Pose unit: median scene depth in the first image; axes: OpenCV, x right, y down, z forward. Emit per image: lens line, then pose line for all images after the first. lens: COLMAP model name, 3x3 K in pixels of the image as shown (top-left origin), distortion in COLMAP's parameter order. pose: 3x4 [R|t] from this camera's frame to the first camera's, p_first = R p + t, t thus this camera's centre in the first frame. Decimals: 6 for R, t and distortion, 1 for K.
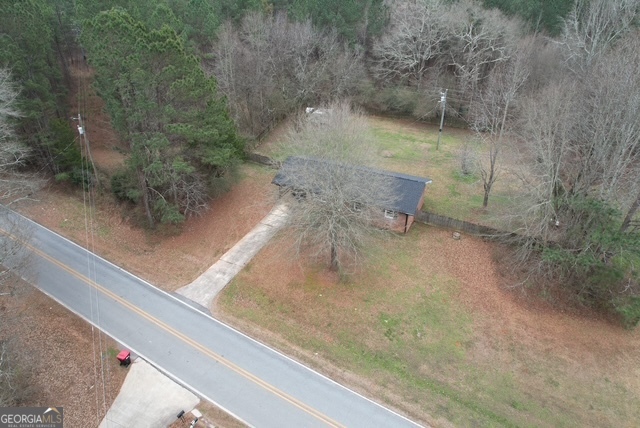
lens RADIAL K [[409.8, 0, 322.1], [0, 409.8, 211.8], [0, 0, 1]] dist [-0.047281, 0.020741]
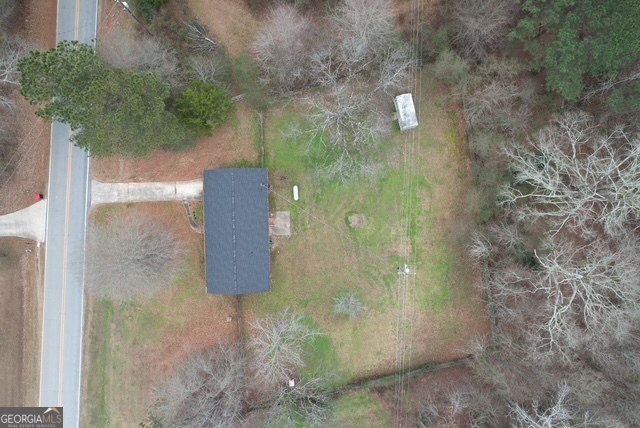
lens RADIAL K [[409.8, 0, 323.2], [0, 409.8, 213.9], [0, 0, 1]] dist [-0.047281, 0.020741]
pose [[0.455295, 0.890316, -0.006579, 0.208992], [-0.463582, 0.243364, 0.851977, -1.649910], [0.760130, -0.384851, 0.523537, 0.815260]]
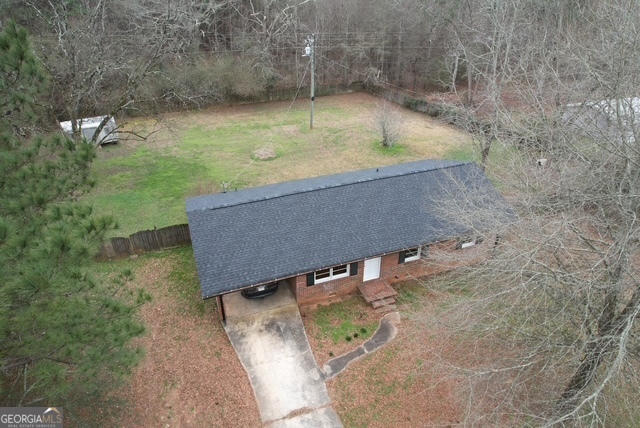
lens RADIAL K [[409.8, 0, 321.5], [0, 409.8, 213.9], [0, 0, 1]] dist [-0.047281, 0.020741]
pose [[0.694668, -0.376349, 0.613023, -0.335898], [0.378555, 0.915925, 0.133334, -0.197168], [-0.611663, 0.139440, 0.778733, 0.884197]]
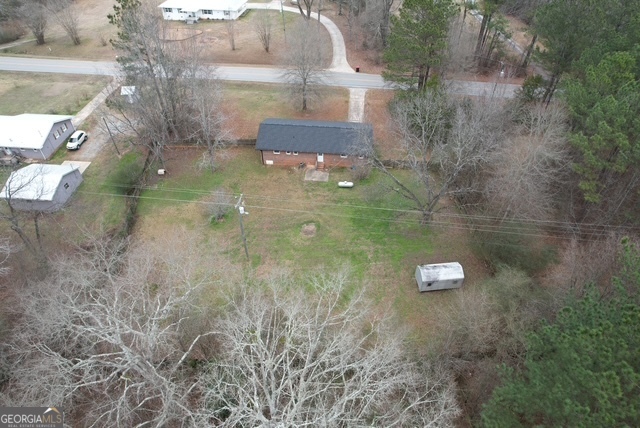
lens RADIAL K [[409.8, 0, 317.7], [0, 409.8, 215.4], [0, 0, 1]] dist [-0.047281, 0.020741]
pose [[-0.941216, 0.228872, -0.248456, 0.614565], [-0.181262, 0.278471, 0.943185, -1.684148], [0.285056, 0.932776, -0.220615, 2.092302]]
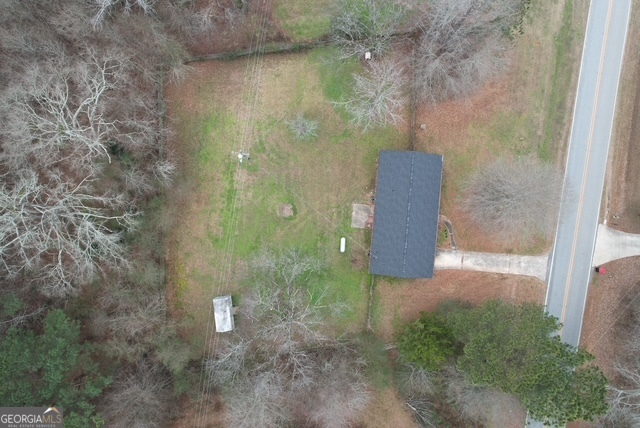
lens RADIAL K [[409.8, 0, 318.6], [0, 409.8, 212.4], [0, 0, 1]] dist [-0.047281, 0.020741]
pose [[-0.353831, -0.935308, -0.001761, 0.232215], [0.487399, -0.185992, 0.853141, -1.637591], [-0.798277, 0.301009, 0.521678, 0.808372]]
